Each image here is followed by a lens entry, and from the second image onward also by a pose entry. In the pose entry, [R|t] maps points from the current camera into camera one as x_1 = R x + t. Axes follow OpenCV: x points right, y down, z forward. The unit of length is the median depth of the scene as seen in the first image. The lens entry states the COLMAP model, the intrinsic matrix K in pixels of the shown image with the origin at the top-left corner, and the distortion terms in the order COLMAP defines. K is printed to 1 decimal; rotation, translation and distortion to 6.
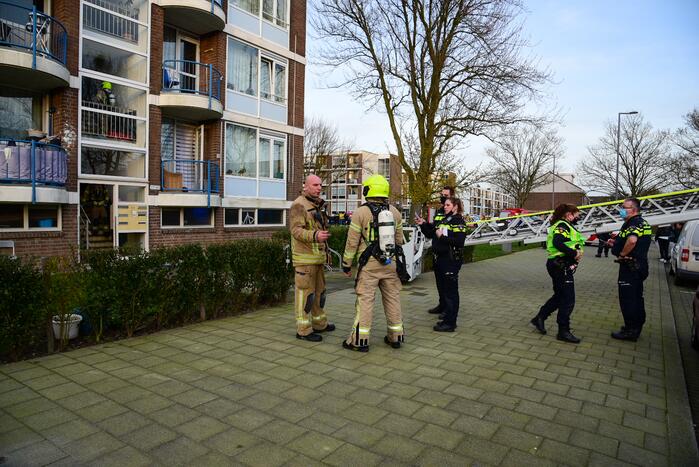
lens RADIAL K [[470.9, 0, 349.5], [0, 470.9, 233.5], [0, 0, 1]] dist [-0.142274, 0.091351]
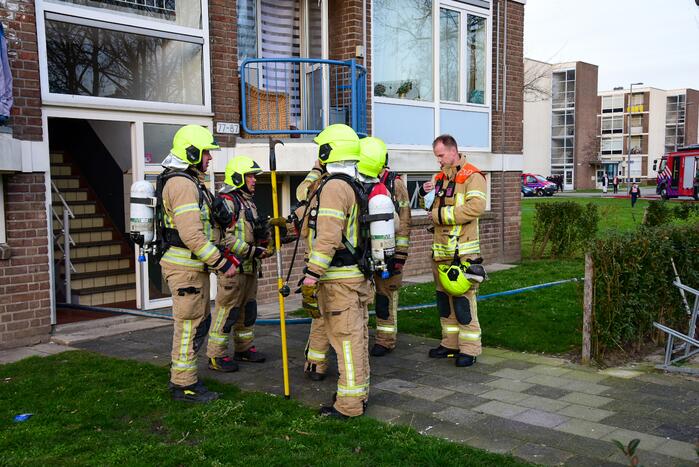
lens RADIAL K [[794.6, 0, 349.5], [0, 794.6, 233.5], [0, 0, 1]] dist [0.117244, 0.065604]
pose [[0.988060, -0.014833, -0.153354, -0.187161], [0.019327, 0.999425, 0.027857, -0.021321], [0.152853, -0.030488, 0.987779, 0.278387]]
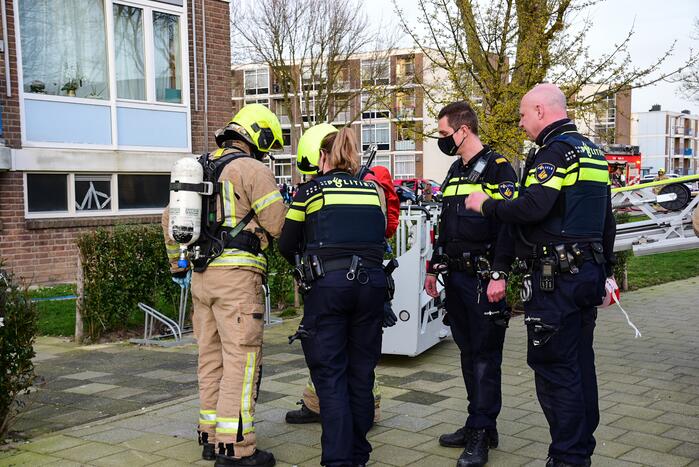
lens RADIAL K [[946.4, 0, 349.5], [0, 946.4, 233.5], [0, 0, 1]] dist [0.236410, 0.085259]
pose [[0.997497, -0.021526, -0.067347, 0.085491], [0.022357, 0.999683, 0.011613, -0.003639], [0.067075, -0.013090, 0.997662, 0.152080]]
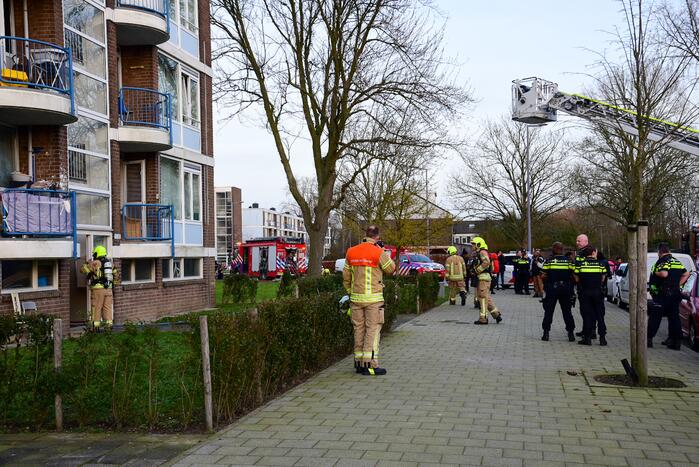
lens RADIAL K [[853.5, 0, 349.5], [0, 853.5, 233.5], [0, 0, 1]] dist [0.017164, 0.011612]
pose [[0.924140, -0.021609, 0.381442, -0.569069], [0.048129, 0.997030, -0.060121, 0.009370], [-0.379010, 0.073919, 0.922436, -0.565850]]
